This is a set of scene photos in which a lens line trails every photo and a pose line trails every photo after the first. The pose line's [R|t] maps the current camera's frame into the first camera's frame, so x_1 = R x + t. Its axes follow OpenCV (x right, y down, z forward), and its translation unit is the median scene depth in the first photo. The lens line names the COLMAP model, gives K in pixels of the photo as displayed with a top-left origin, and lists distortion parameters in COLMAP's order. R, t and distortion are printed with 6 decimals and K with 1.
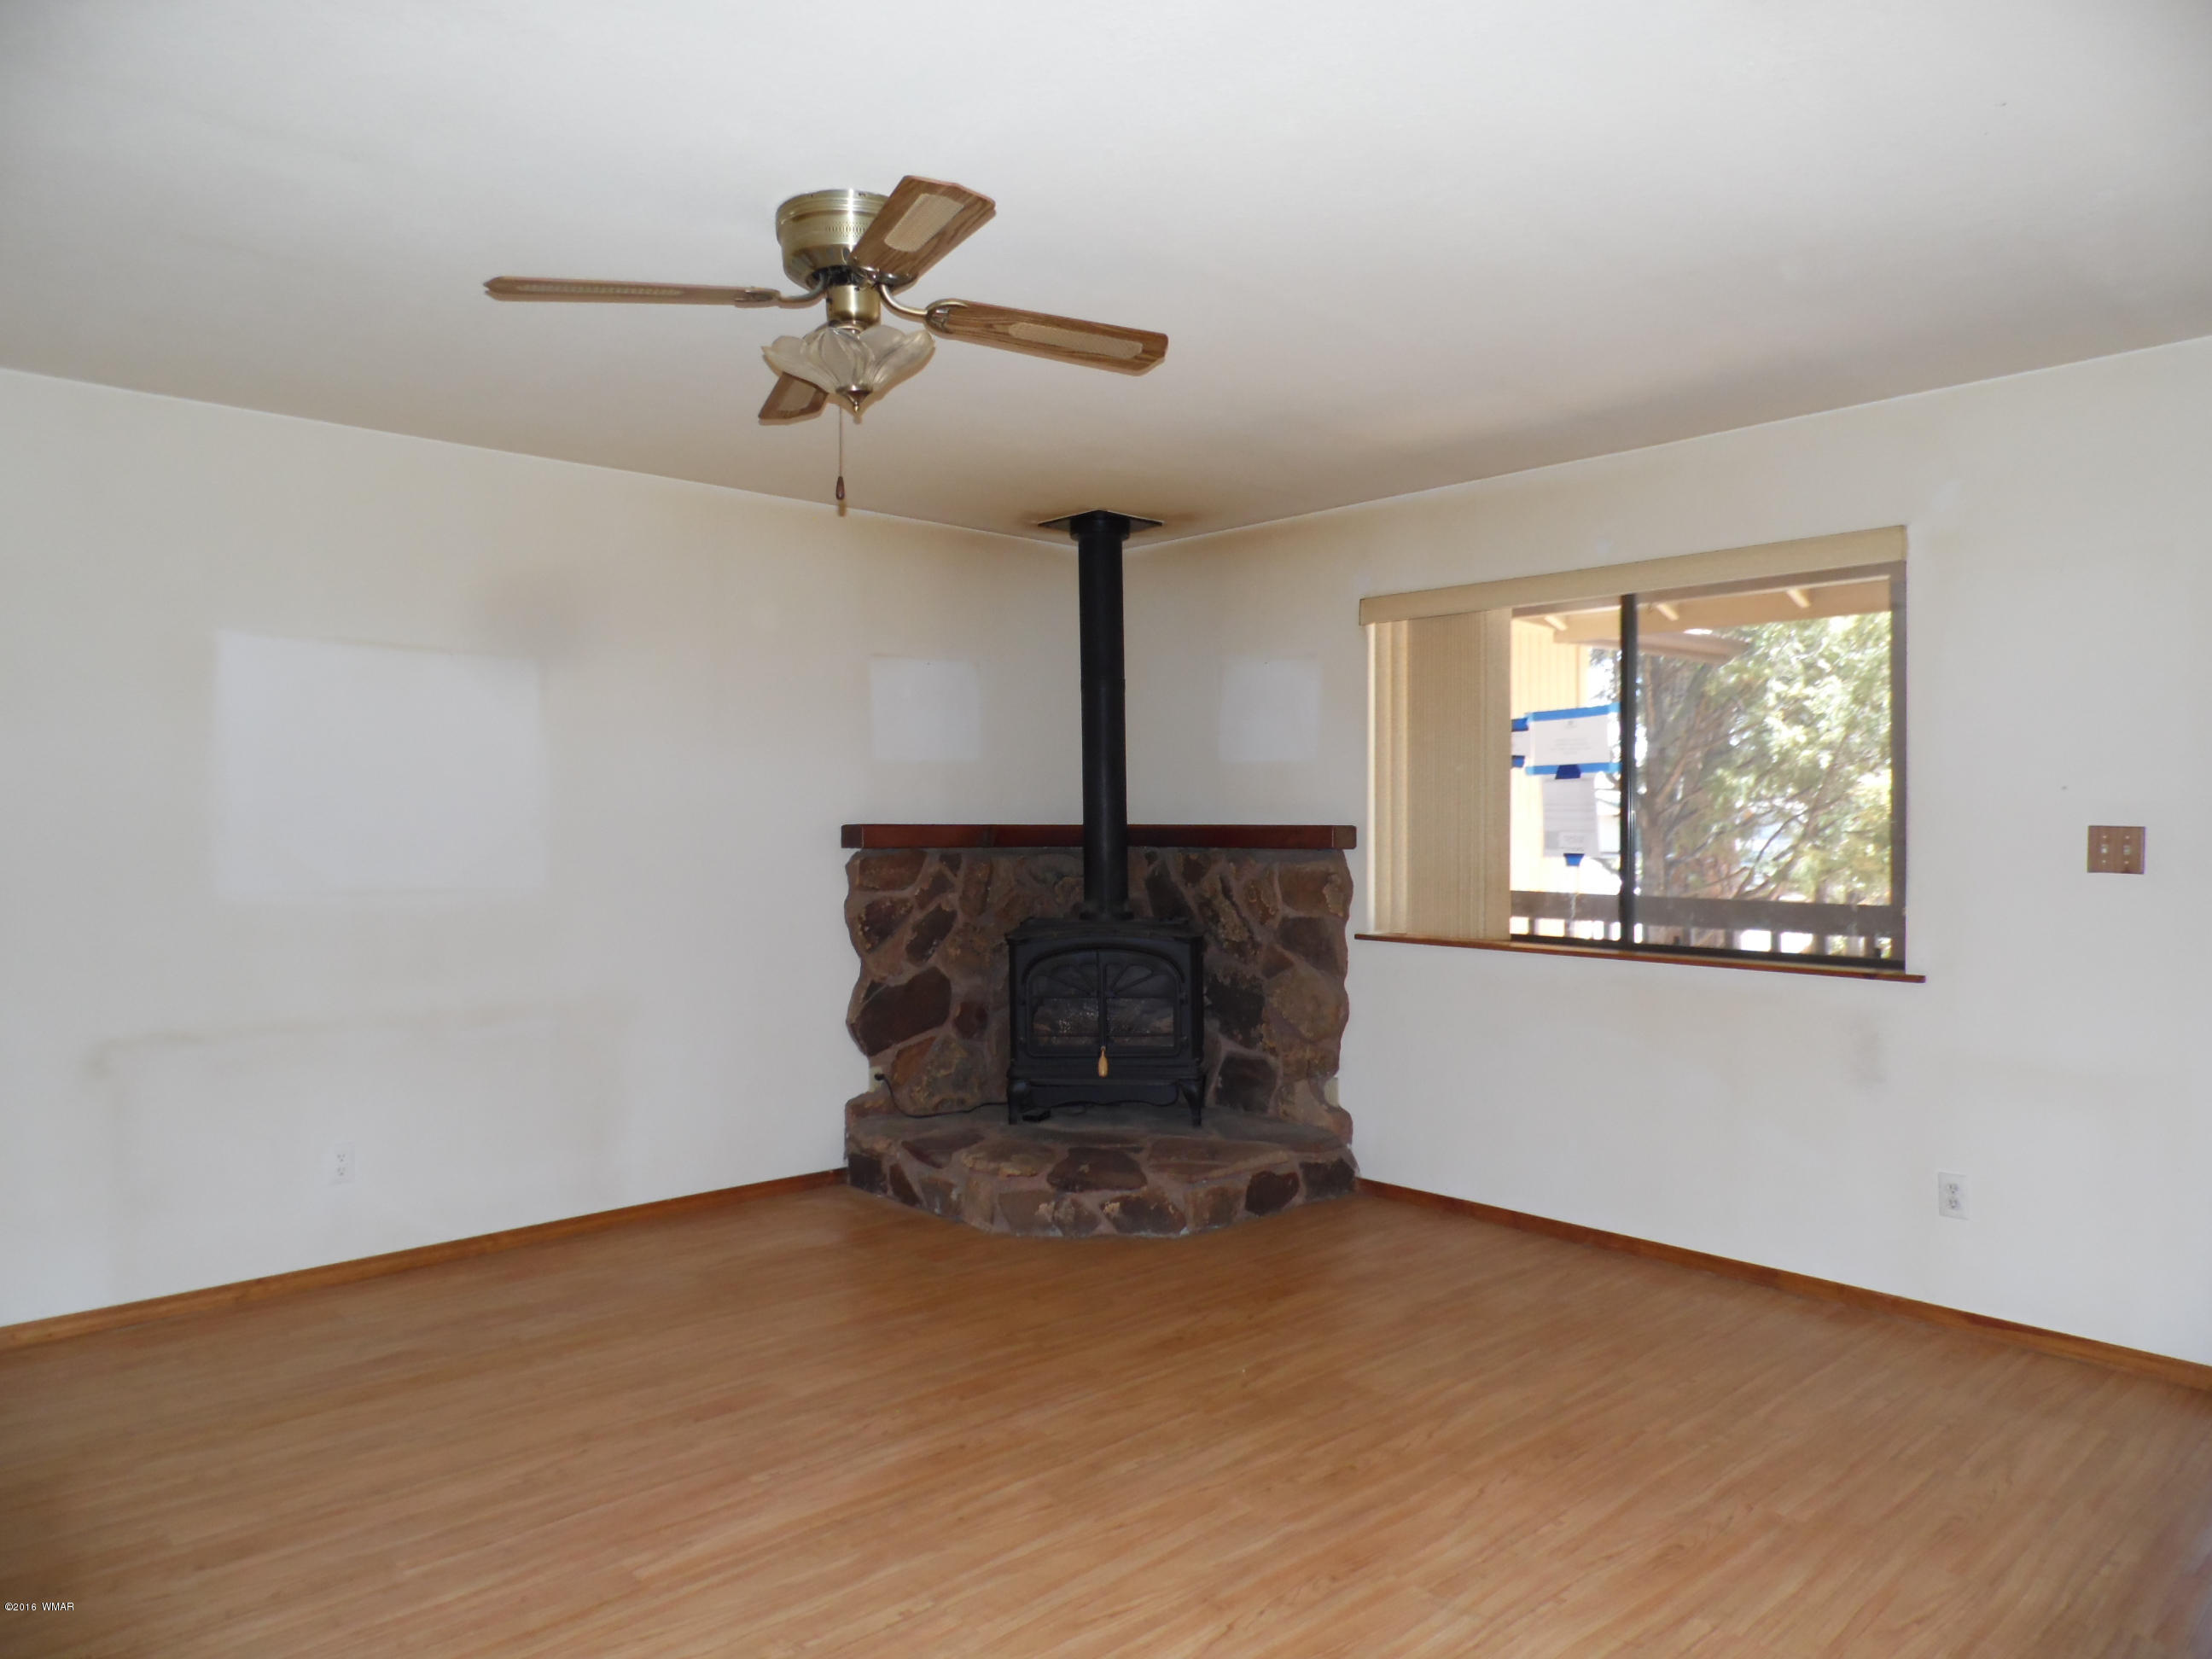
lens RADIAL K [[1479.9, 0, 1112.7], [0, 1479.9, 831.6], [0, 0, 1]] dist [-0.001852, -0.000431]
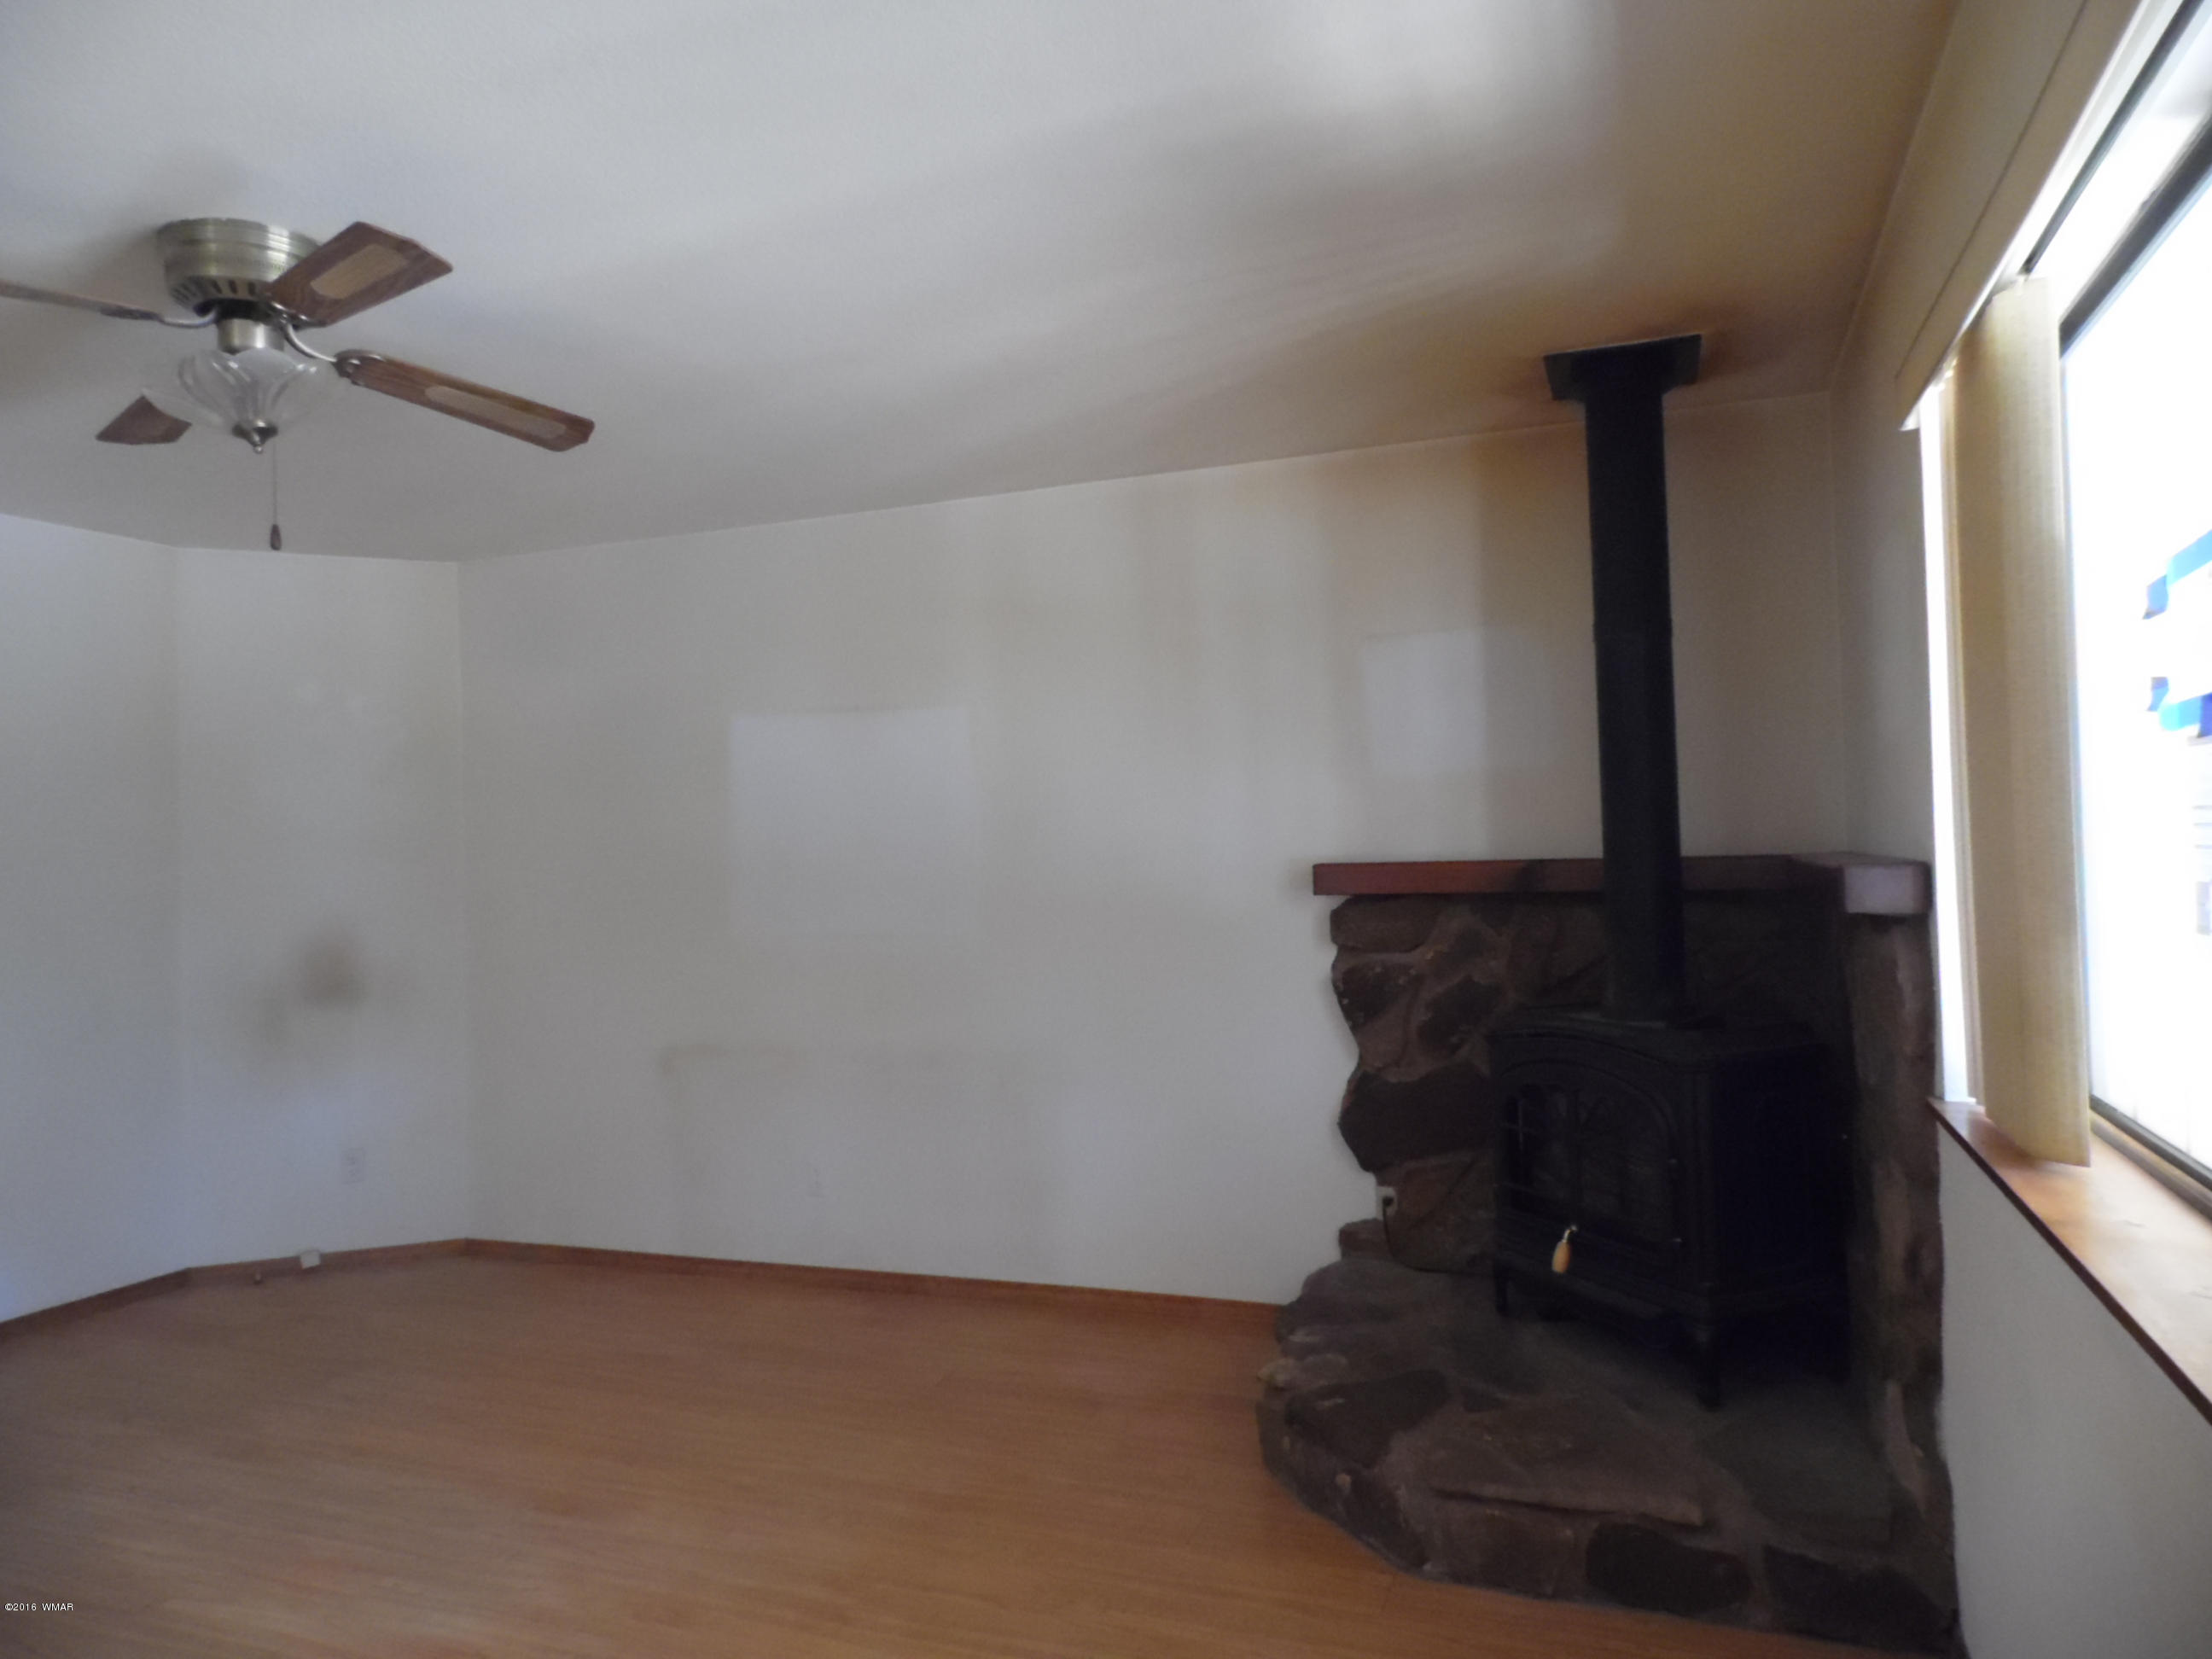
lens RADIAL K [[1479.9, 0, 1107.1], [0, 1479.9, 830.9], [0, 0, 1]] dist [-0.001852, -0.000431]
pose [[0.447479, -0.019717, -0.894077, 0.450359], [0.015831, 0.999775, -0.014125, -0.012712], [0.894154, -0.007833, 0.447690, 0.542619]]
